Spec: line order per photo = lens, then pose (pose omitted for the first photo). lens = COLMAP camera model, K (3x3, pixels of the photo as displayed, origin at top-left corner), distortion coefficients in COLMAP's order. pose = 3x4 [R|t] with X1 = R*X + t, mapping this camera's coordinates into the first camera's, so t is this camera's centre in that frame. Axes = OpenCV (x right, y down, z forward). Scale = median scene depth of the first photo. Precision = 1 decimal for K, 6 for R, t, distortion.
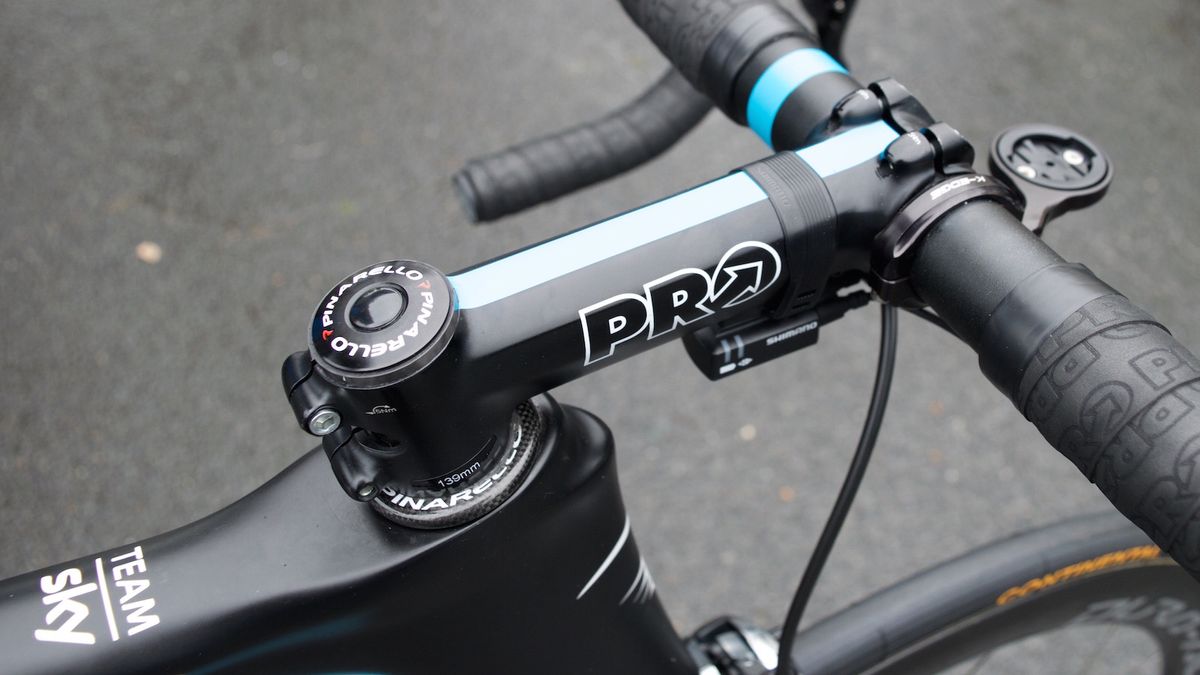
lens RADIAL K [[1126.5, 0, 600.0], [0, 1126.5, 337.5], [0, 0, 1]] dist [-0.045227, -0.003340]
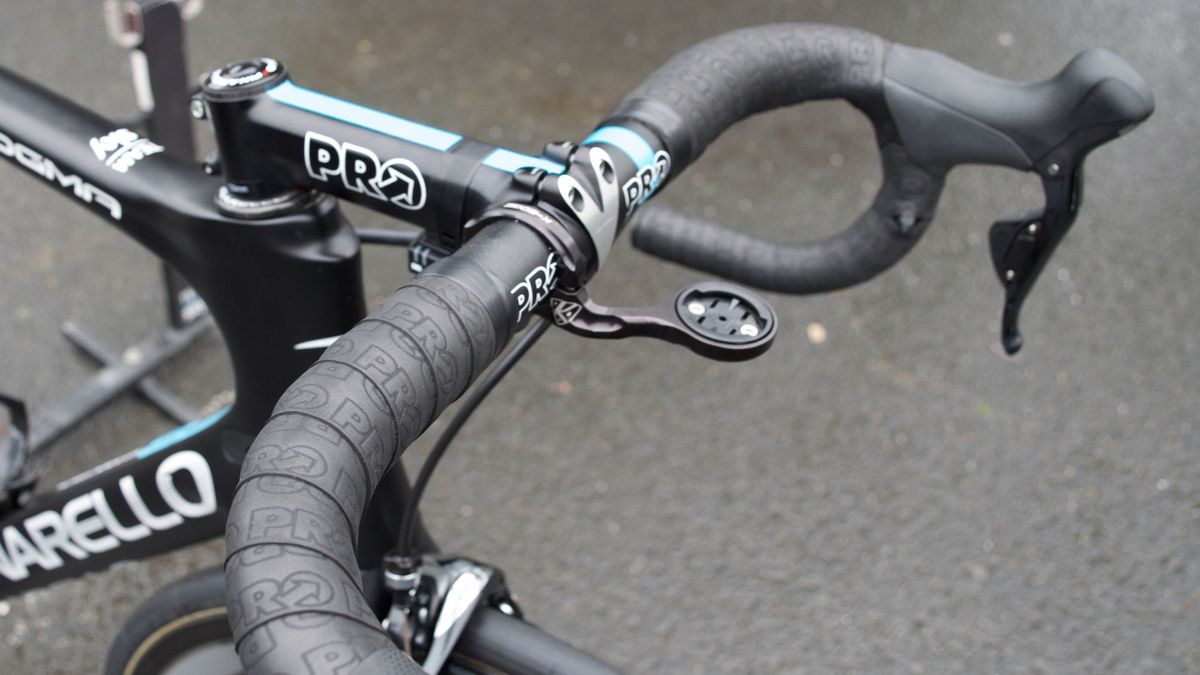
lens RADIAL K [[1126.5, 0, 600.0], [0, 1126.5, 337.5], [0, 0, 1]] dist [-0.045227, -0.003340]
pose [[0.568010, 0.547959, -0.614089, 1.318714], [-0.645014, 0.759825, 0.081386, -0.193065], [0.511196, 0.349868, 0.785030, 0.050155]]
